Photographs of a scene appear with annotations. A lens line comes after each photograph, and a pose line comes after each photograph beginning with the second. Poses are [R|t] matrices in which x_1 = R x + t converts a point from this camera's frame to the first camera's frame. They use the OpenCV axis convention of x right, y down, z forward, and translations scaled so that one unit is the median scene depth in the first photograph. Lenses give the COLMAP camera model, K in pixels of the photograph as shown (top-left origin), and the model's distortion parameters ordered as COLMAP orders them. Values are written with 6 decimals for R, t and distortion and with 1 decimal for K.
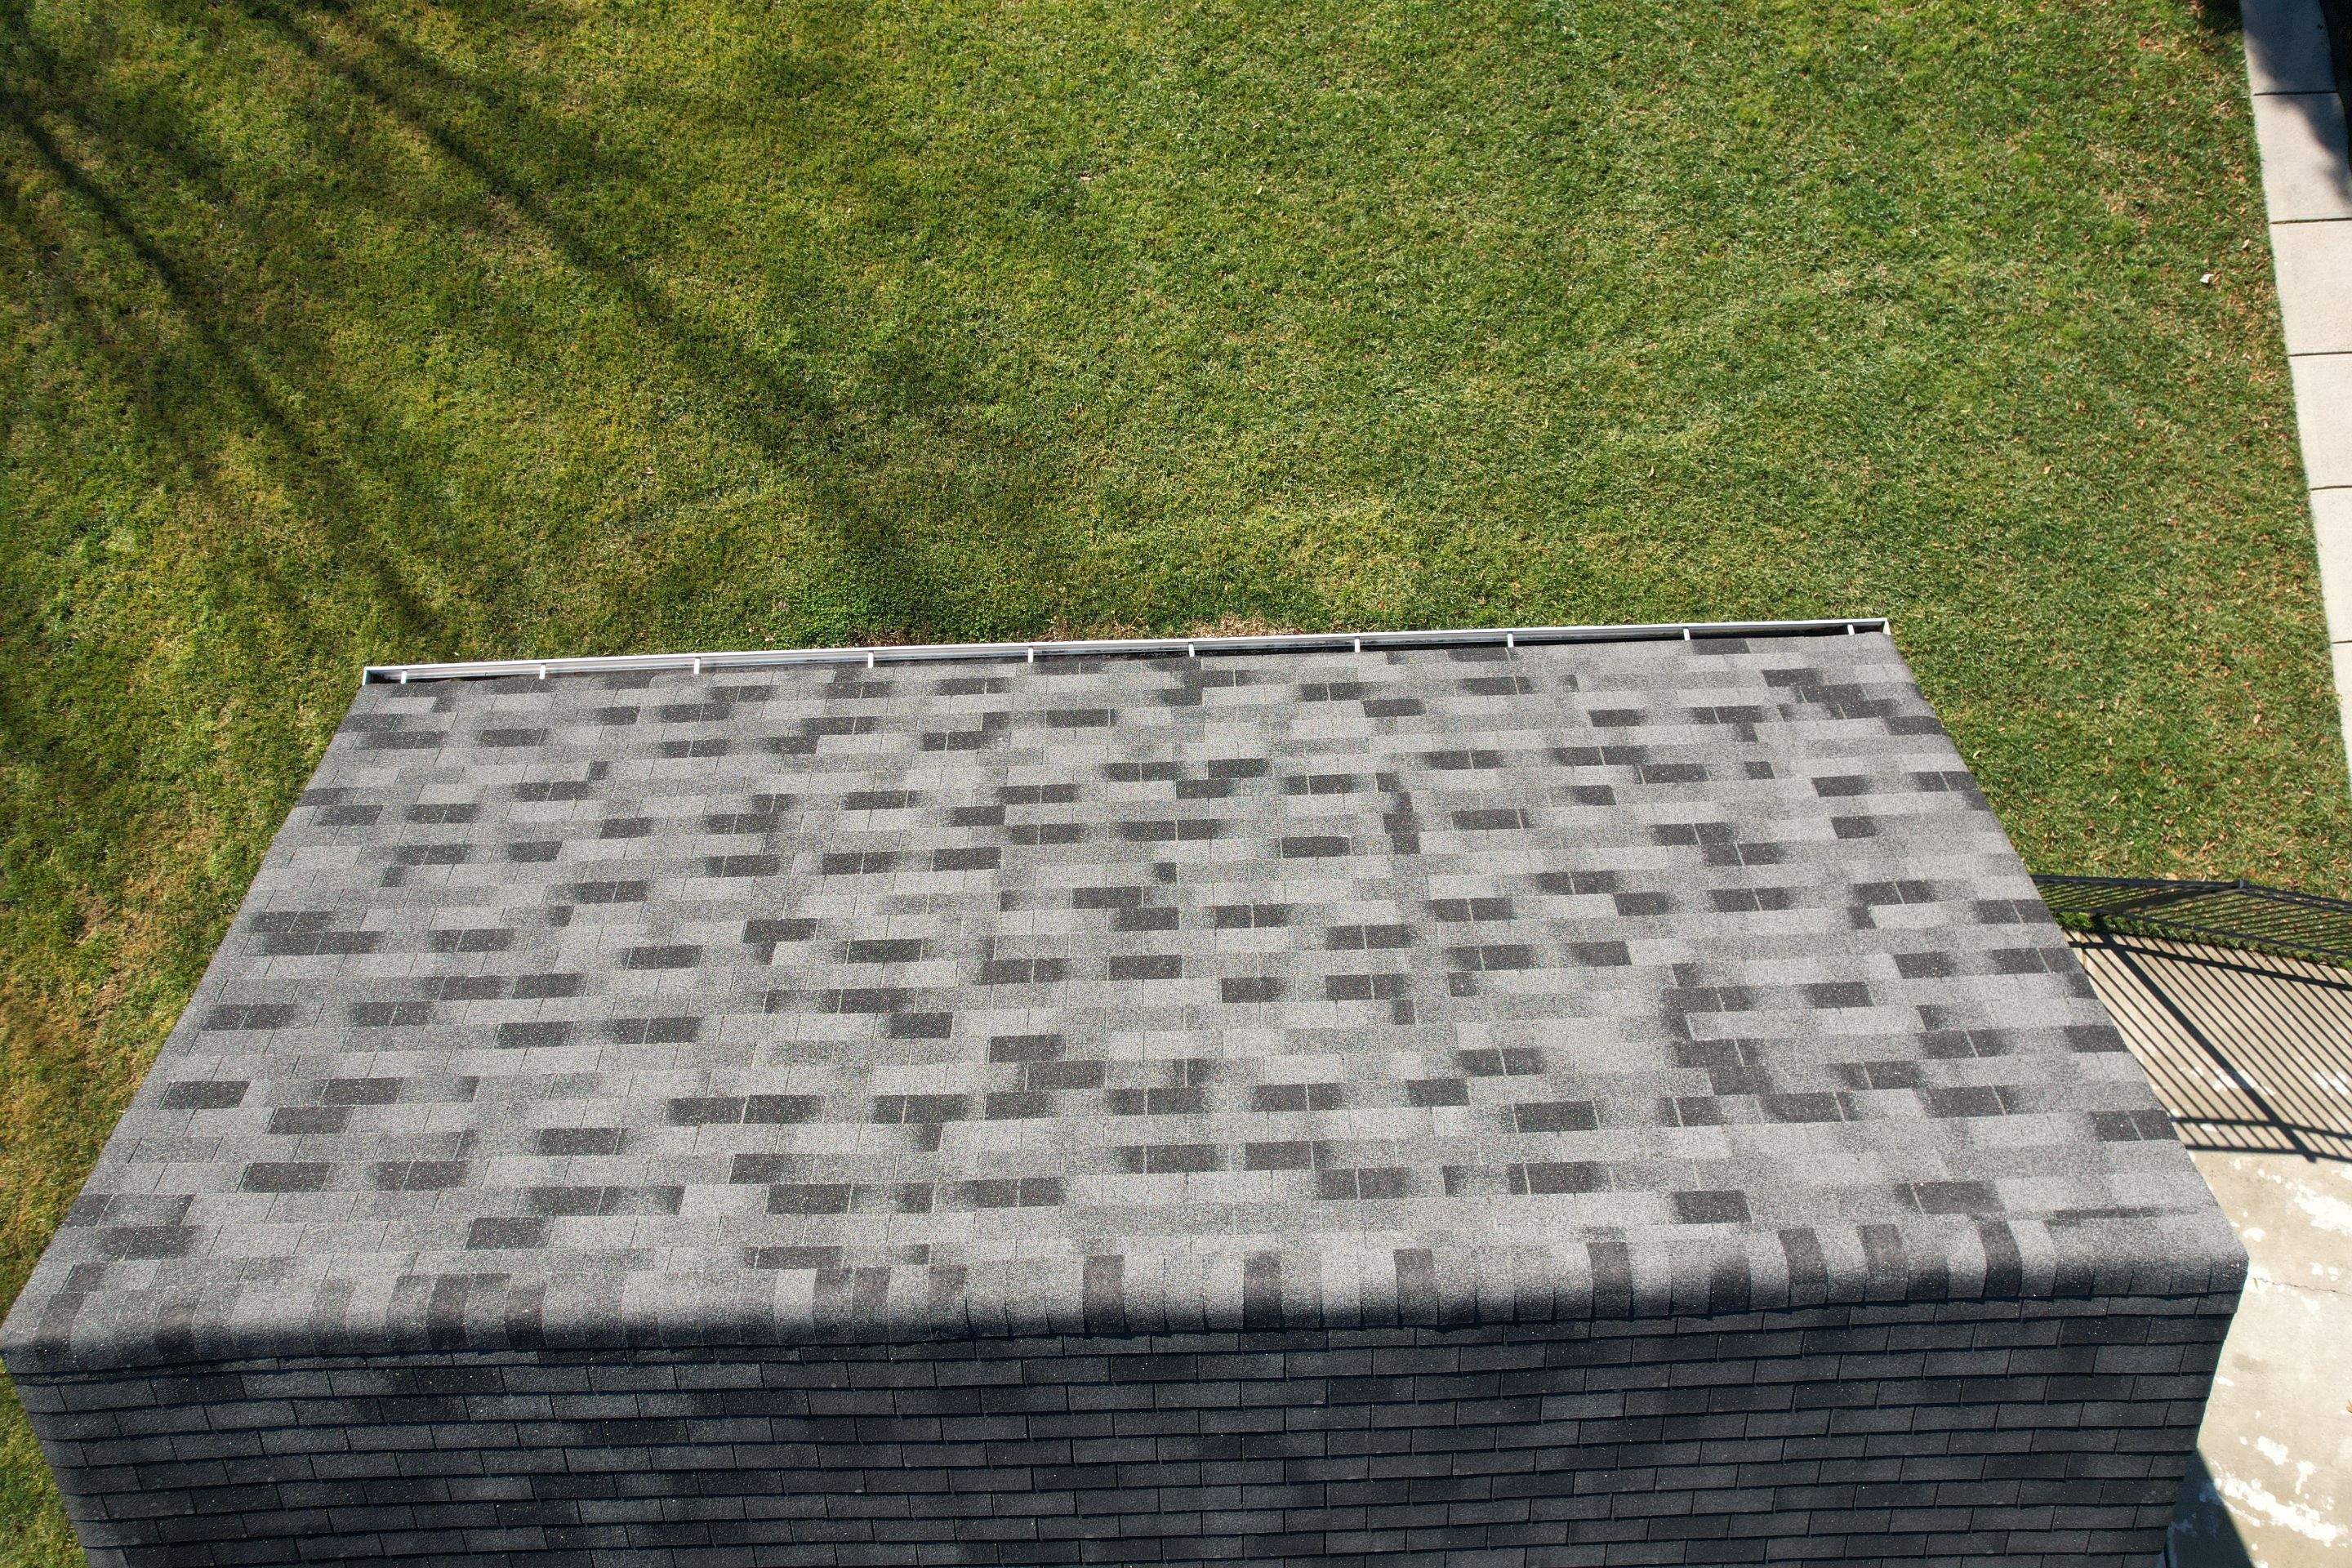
lens RADIAL K [[1533.6, 0, 1177.1], [0, 1533.6, 735.4], [0, 0, 1]] dist [-0.064468, 0.057021]
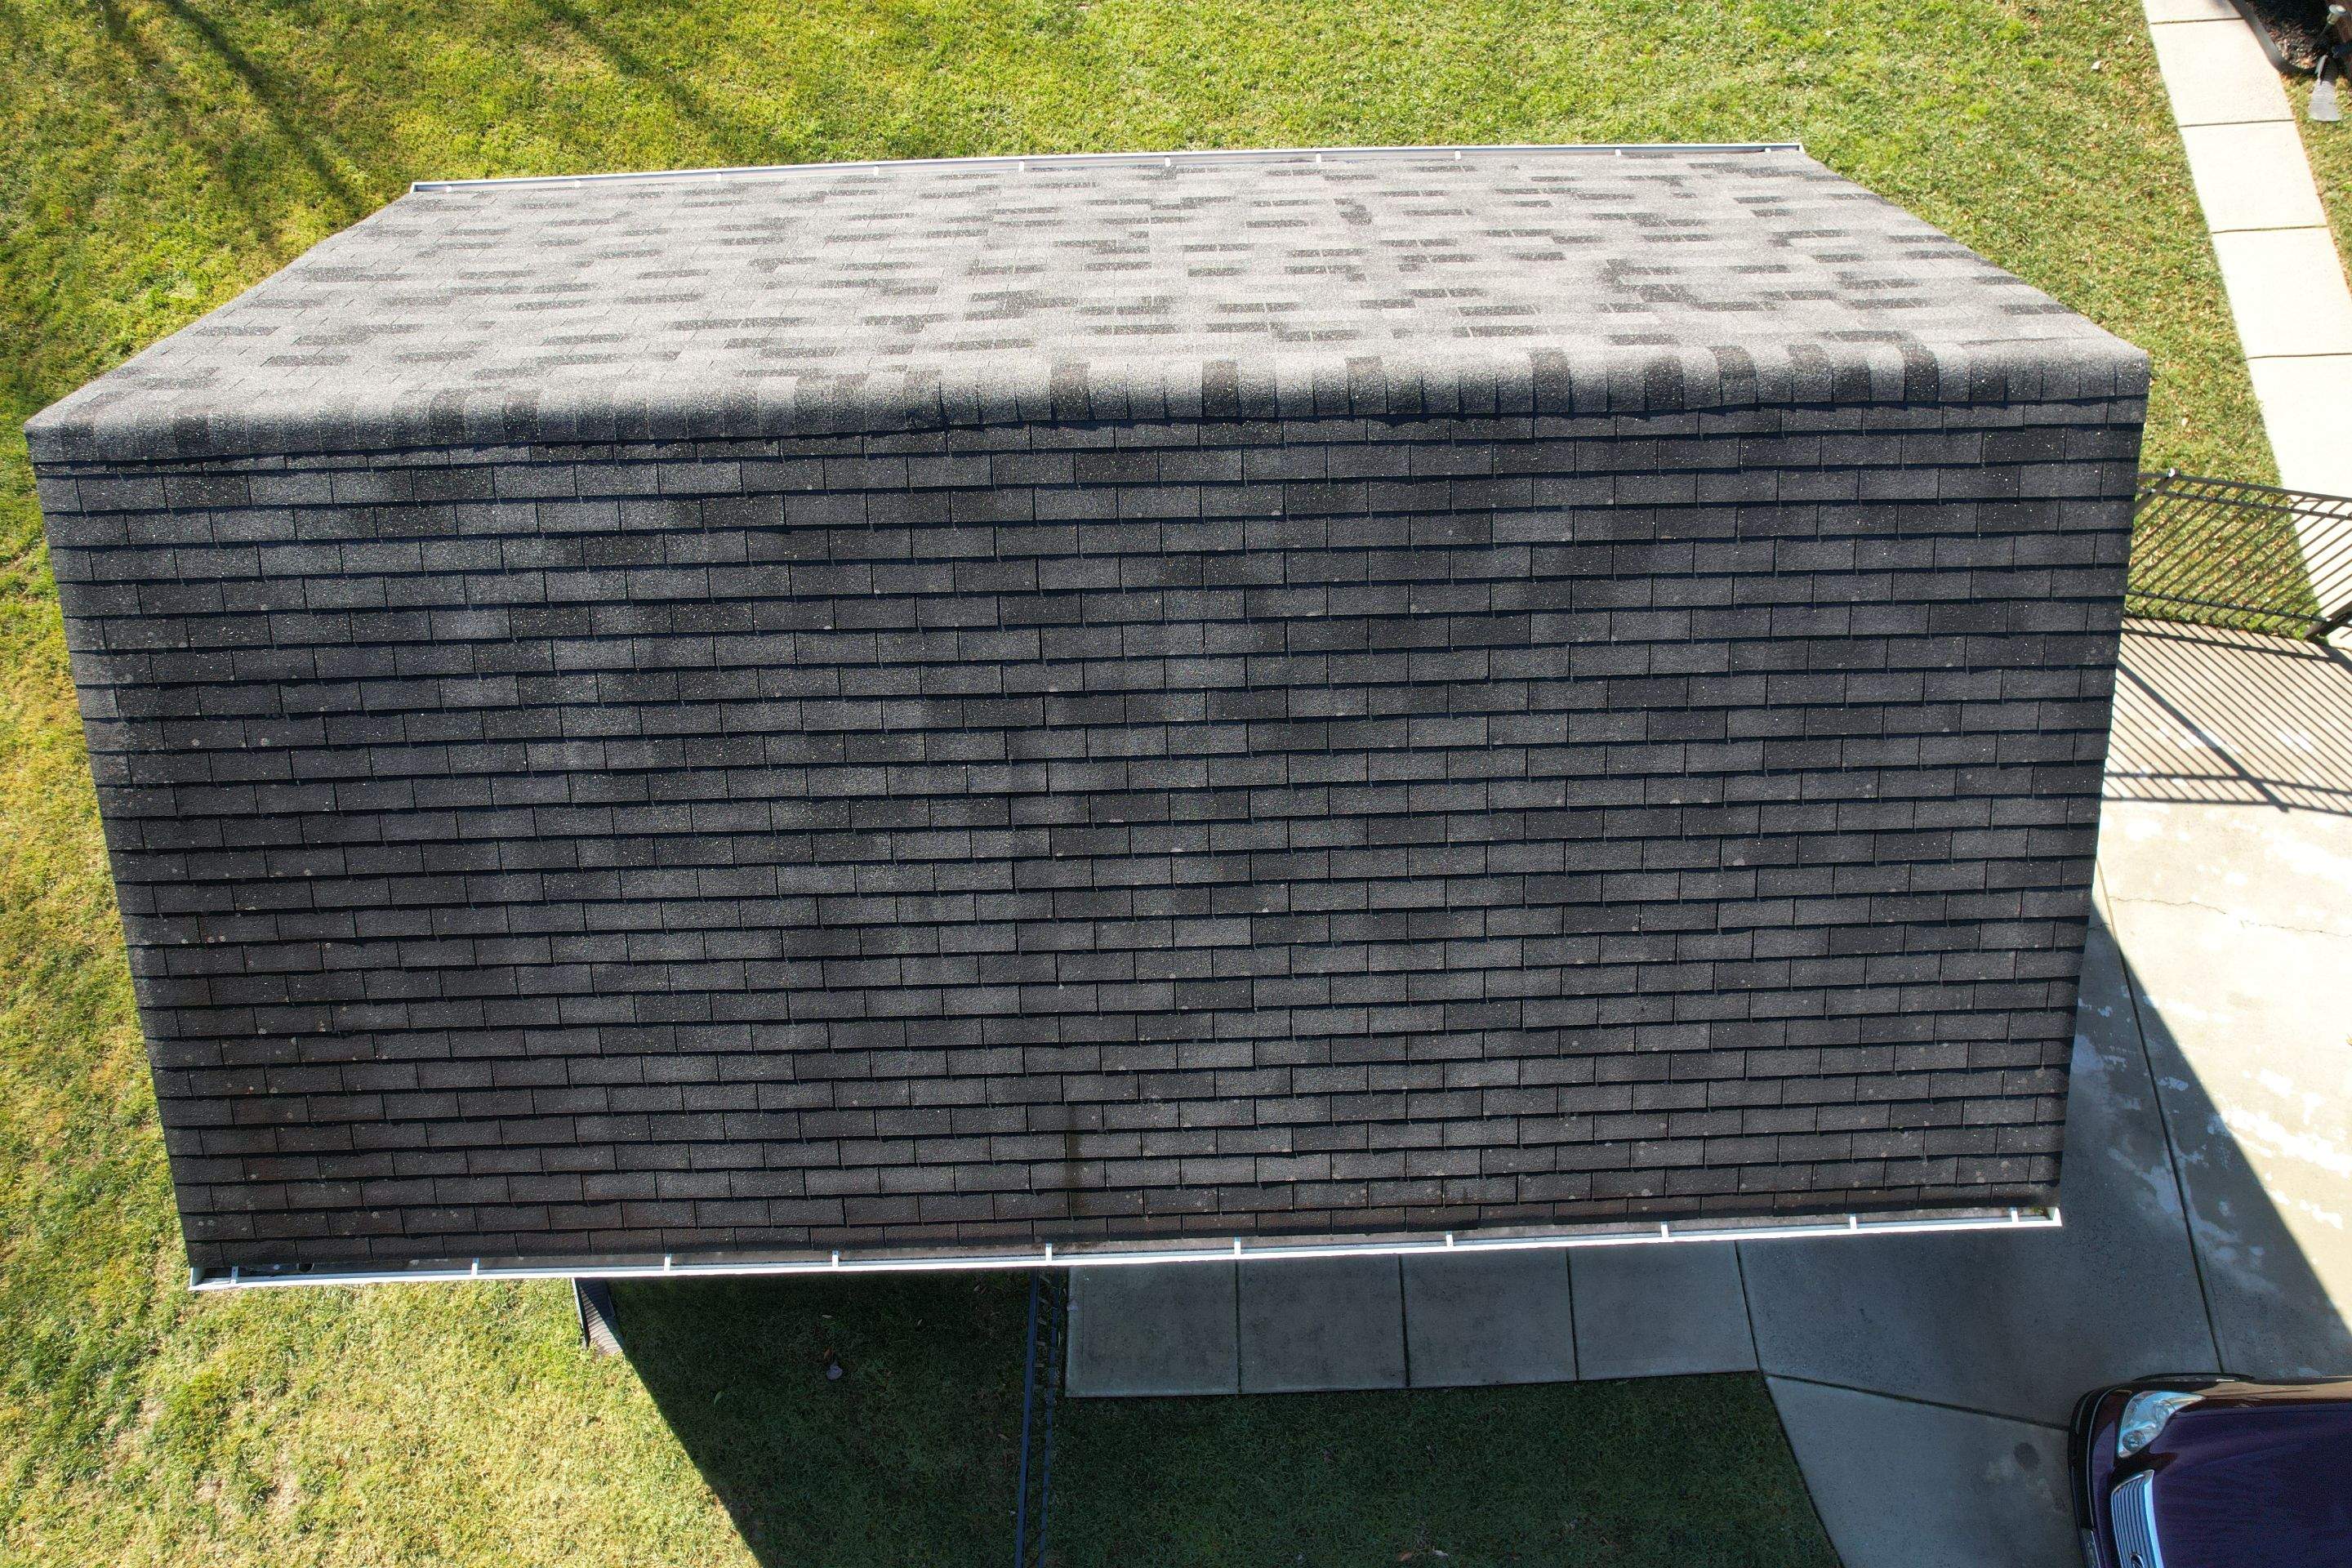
lens RADIAL K [[1533.6, 0, 1178.7], [0, 1533.6, 792.6], [0, 0, 1]] dist [-0.064468, 0.057021]
pose [[0.999990, 0.001859, -0.003991, 0.016815], [-0.002523, 0.984864, -0.173308, 0.435857], [0.003609, 0.173316, 0.984860, 0.002860]]
